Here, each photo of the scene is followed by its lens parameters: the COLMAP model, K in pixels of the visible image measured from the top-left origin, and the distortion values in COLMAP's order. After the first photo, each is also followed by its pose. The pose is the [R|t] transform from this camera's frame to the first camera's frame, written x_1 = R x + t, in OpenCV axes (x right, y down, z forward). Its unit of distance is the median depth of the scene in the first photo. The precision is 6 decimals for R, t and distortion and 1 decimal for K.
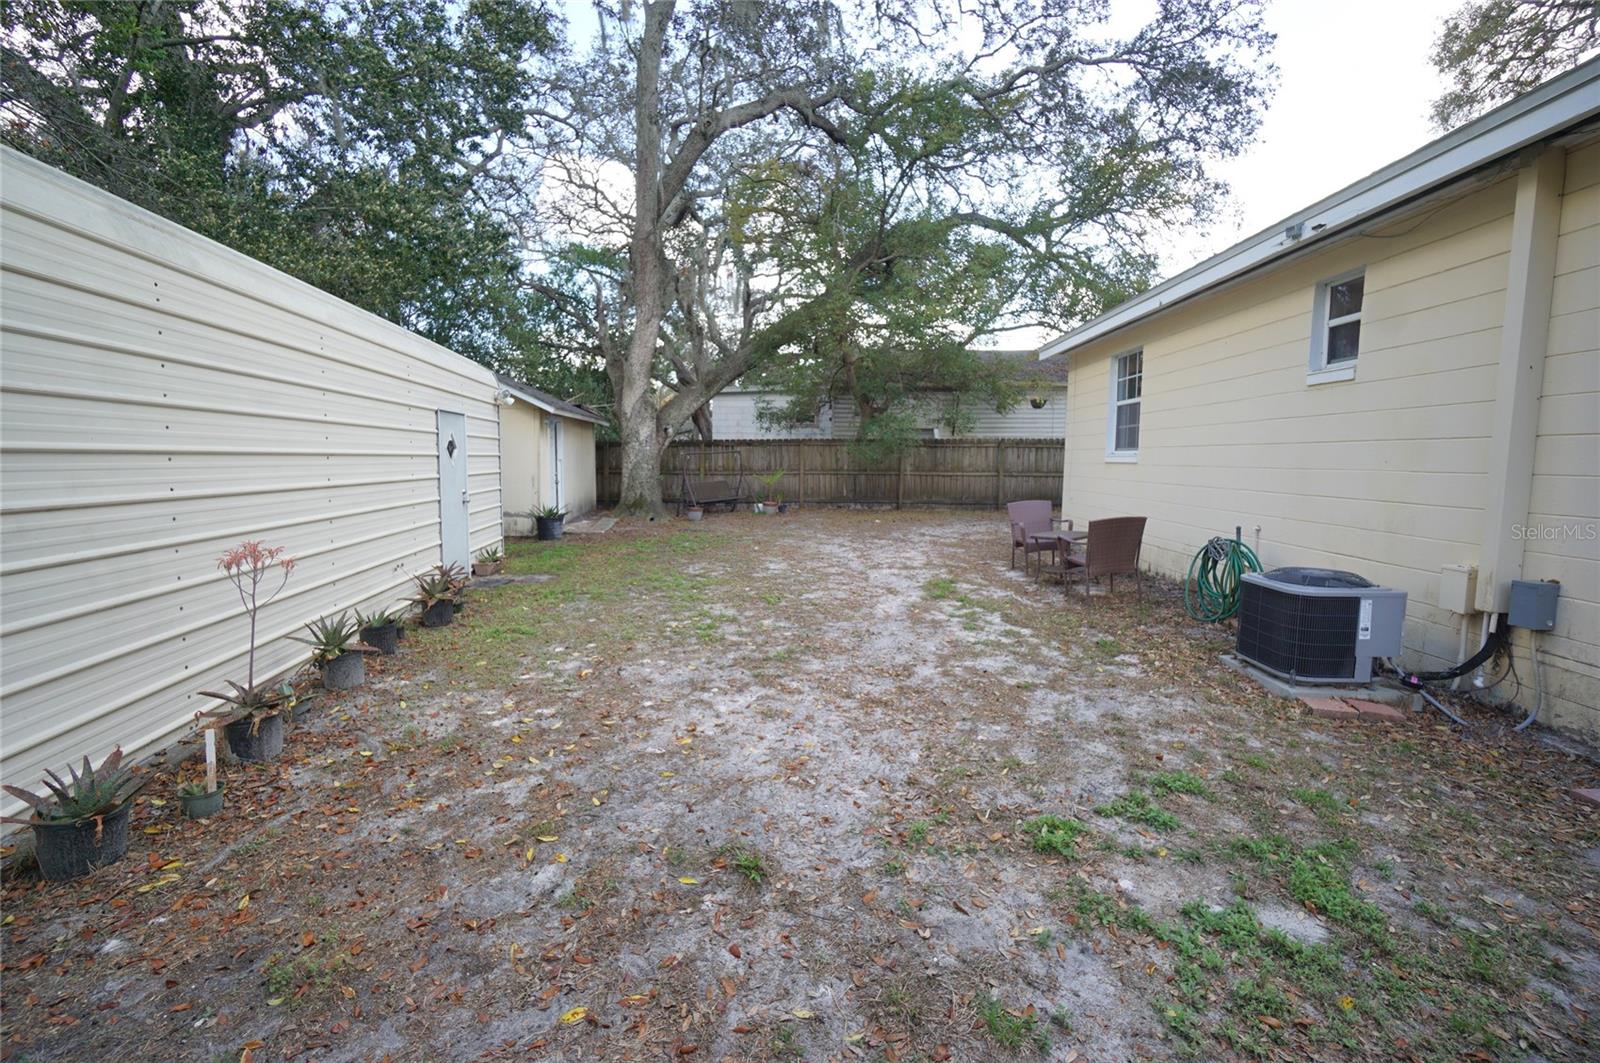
lens RADIAL K [[691.1, 0, 800.2], [0, 691.1, 525.7], [0, 0, 1]] dist [-0.007488, 0.002730]
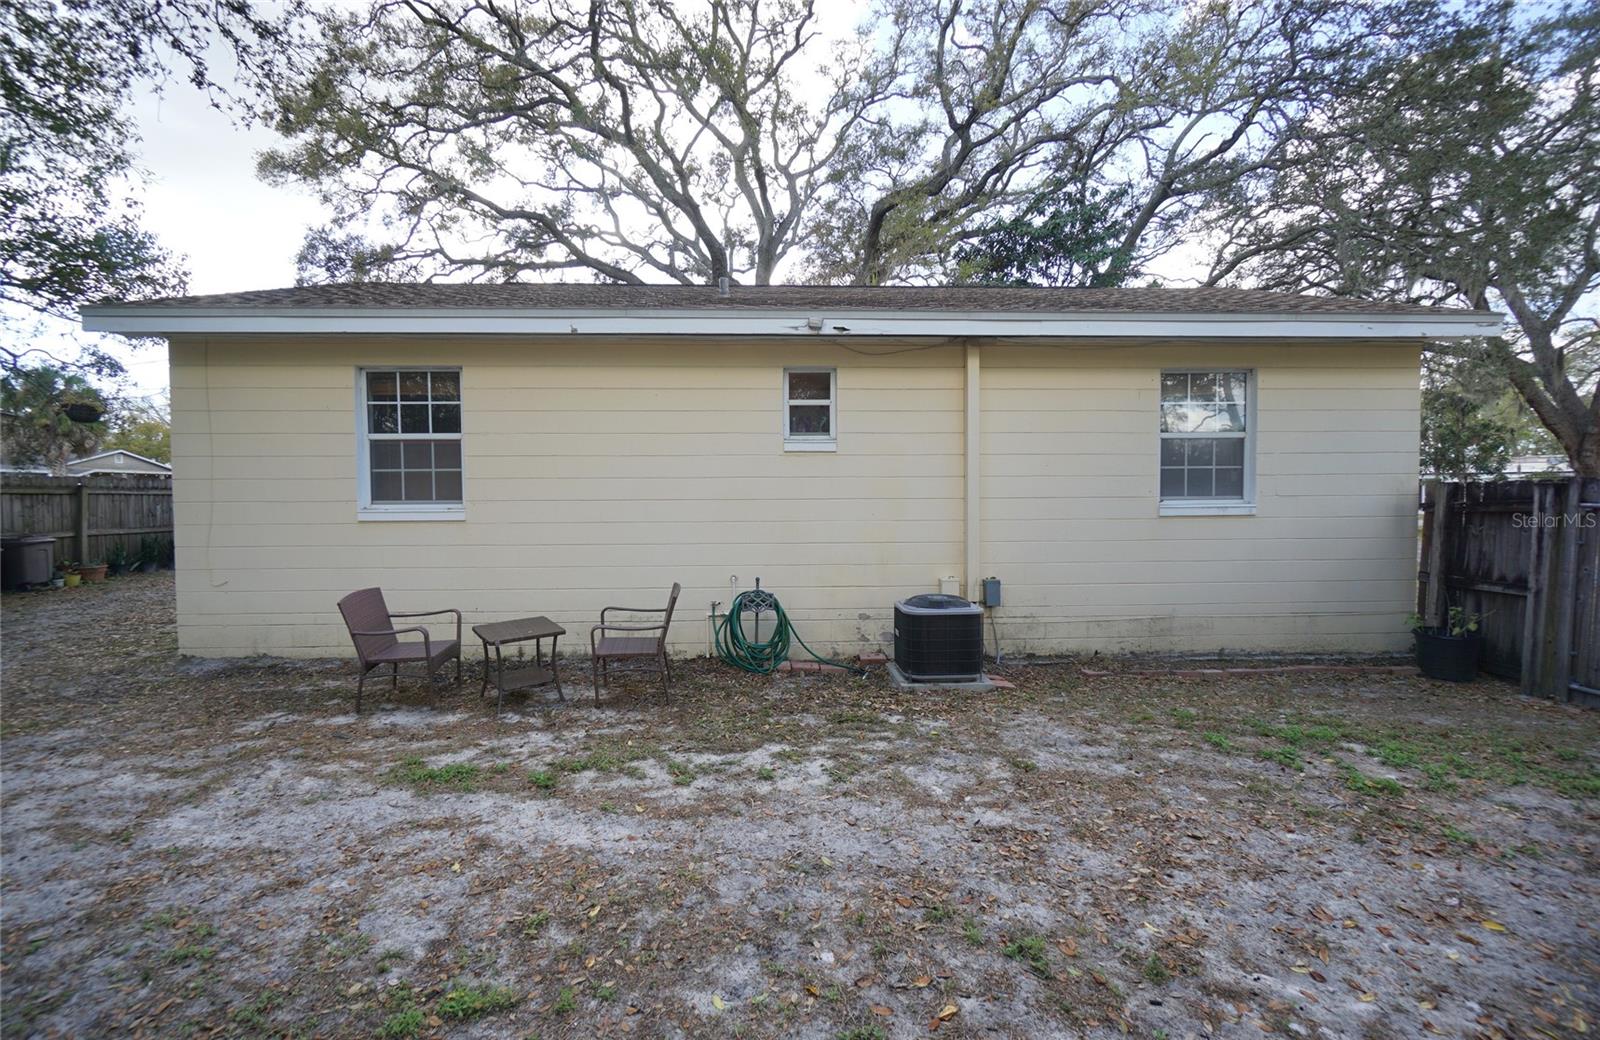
lens RADIAL K [[682.7, 0, 797.2], [0, 682.7, 525.4], [0, 0, 1]] dist [-0.007820, 0.000530]
pose [[-0.077379, -0.042672, 0.996088, -0.590284], [0.106222, 0.993044, 0.050793, -0.180424], [-0.991327, 0.109736, -0.072308, 1.446181]]
